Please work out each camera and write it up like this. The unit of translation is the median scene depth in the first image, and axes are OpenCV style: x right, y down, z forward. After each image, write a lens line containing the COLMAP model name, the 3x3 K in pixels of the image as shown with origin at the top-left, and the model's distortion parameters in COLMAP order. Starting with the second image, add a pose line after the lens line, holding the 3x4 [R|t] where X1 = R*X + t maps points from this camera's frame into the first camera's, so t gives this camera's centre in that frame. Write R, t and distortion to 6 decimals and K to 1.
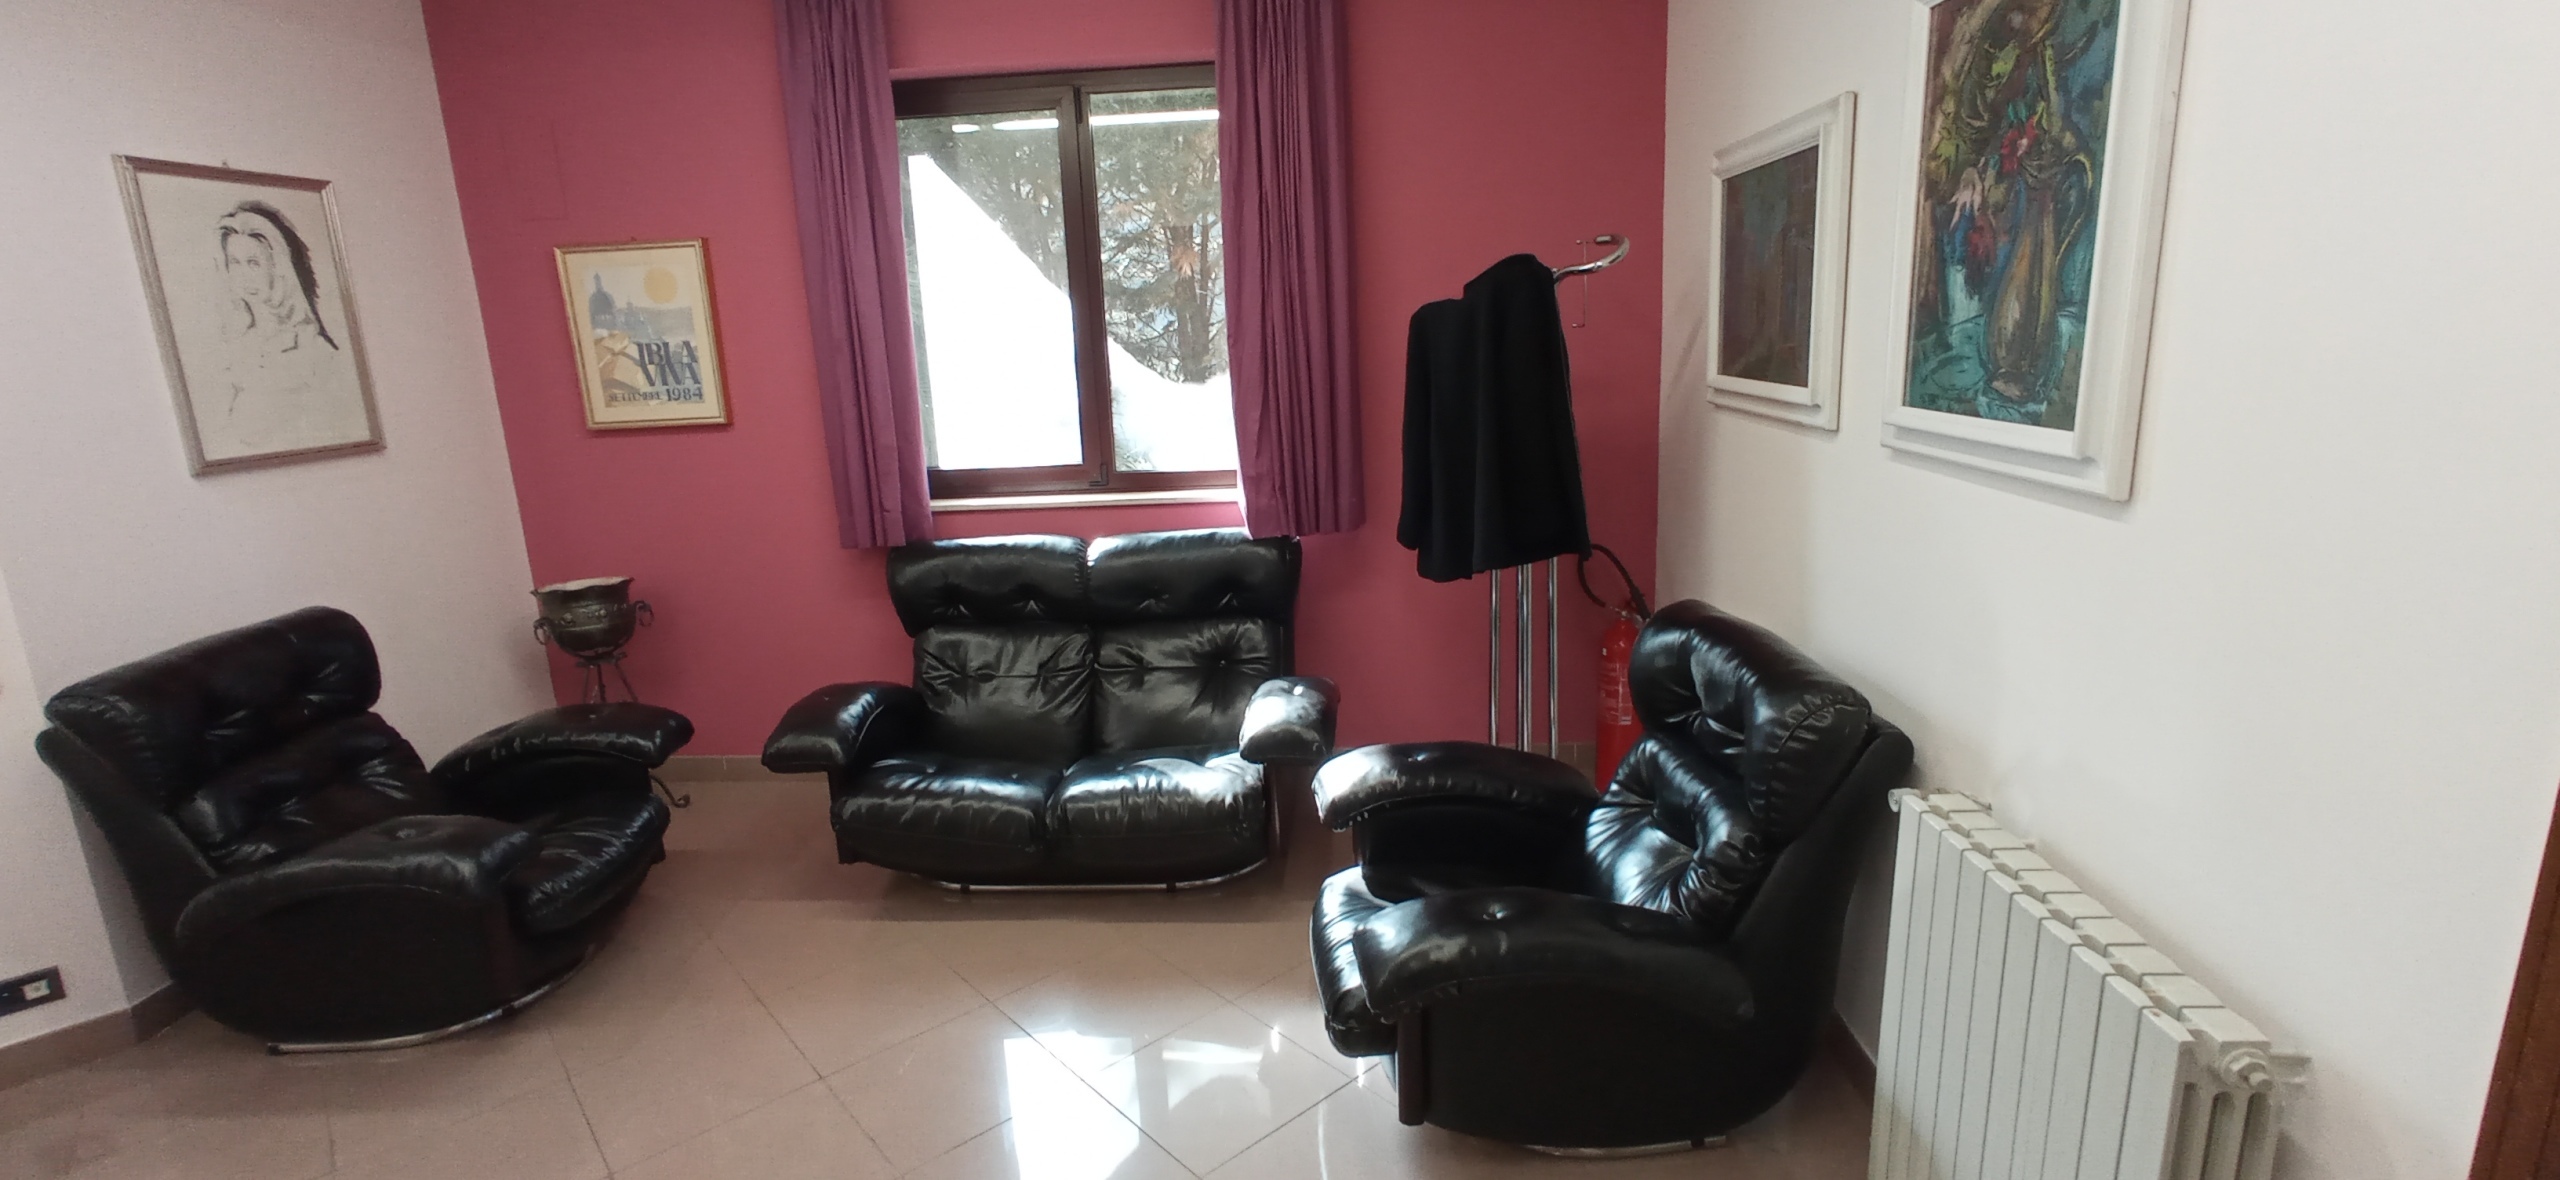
lens RADIAL K [[1173.0, 0, 1282.7], [0, 1173.0, 604.2], [0, 0, 1]] dist [-0.003588, -0.000109]
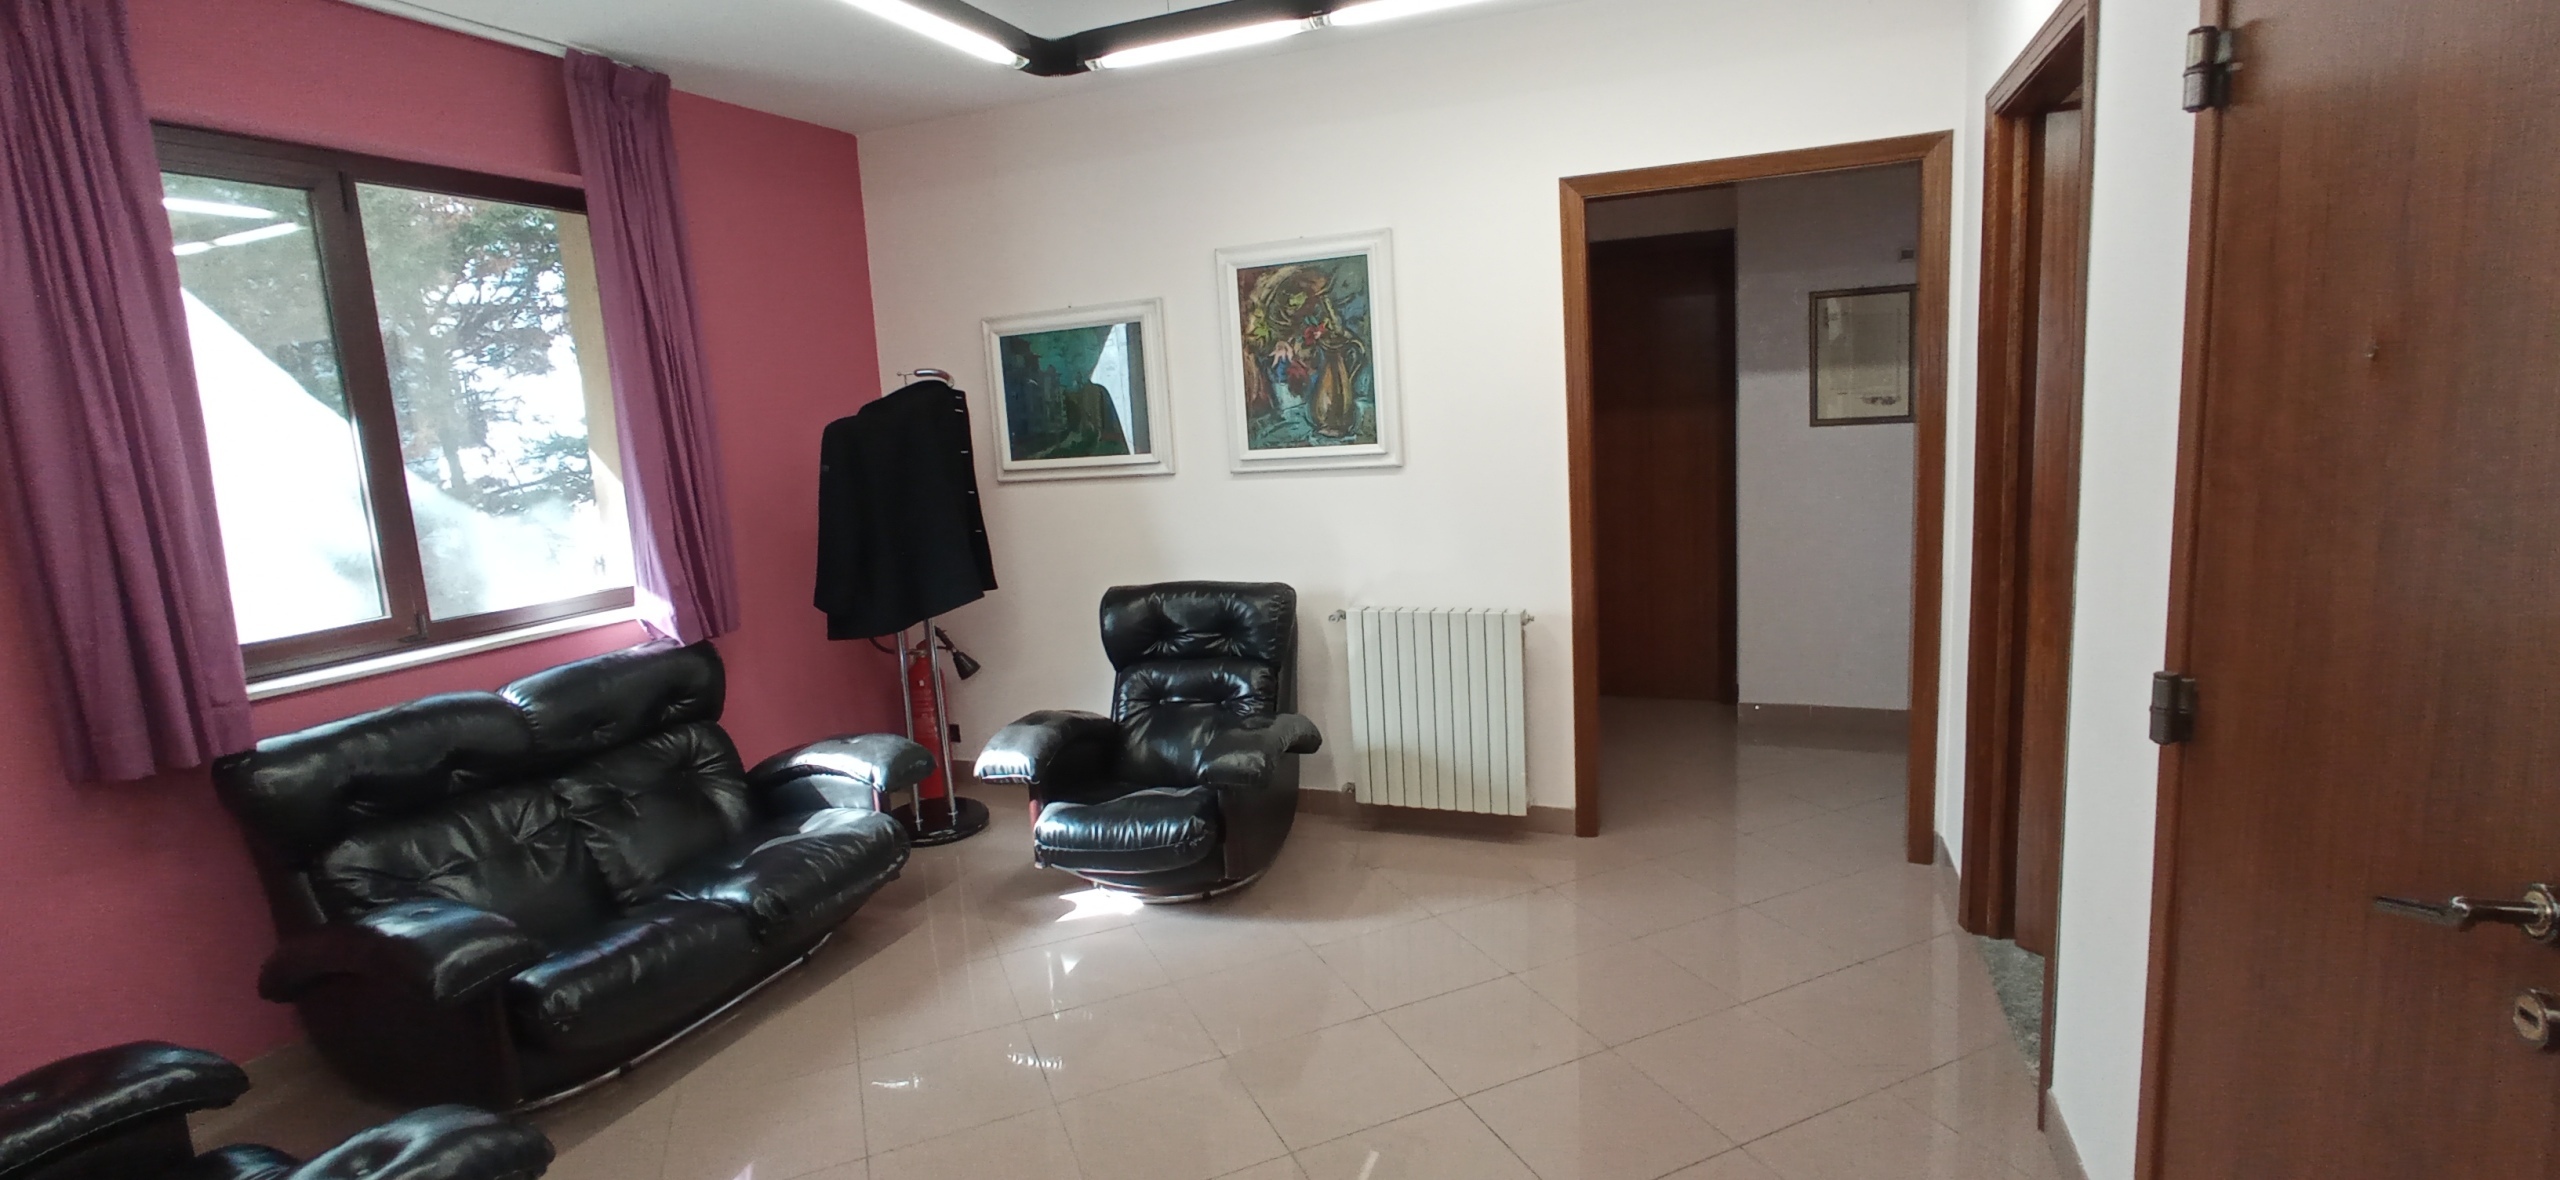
lens RADIAL K [[1173.0, 0, 1282.2], [0, 1173.0, 590.6], [0, 0, 1]] dist [-0.003588, -0.000109]
pose [[0.325679, -0.136230, 0.935615, -1.606040], [0.273266, 0.960895, 0.044790, -0.007090], [-0.905129, 0.241085, 0.350171, 0.310325]]
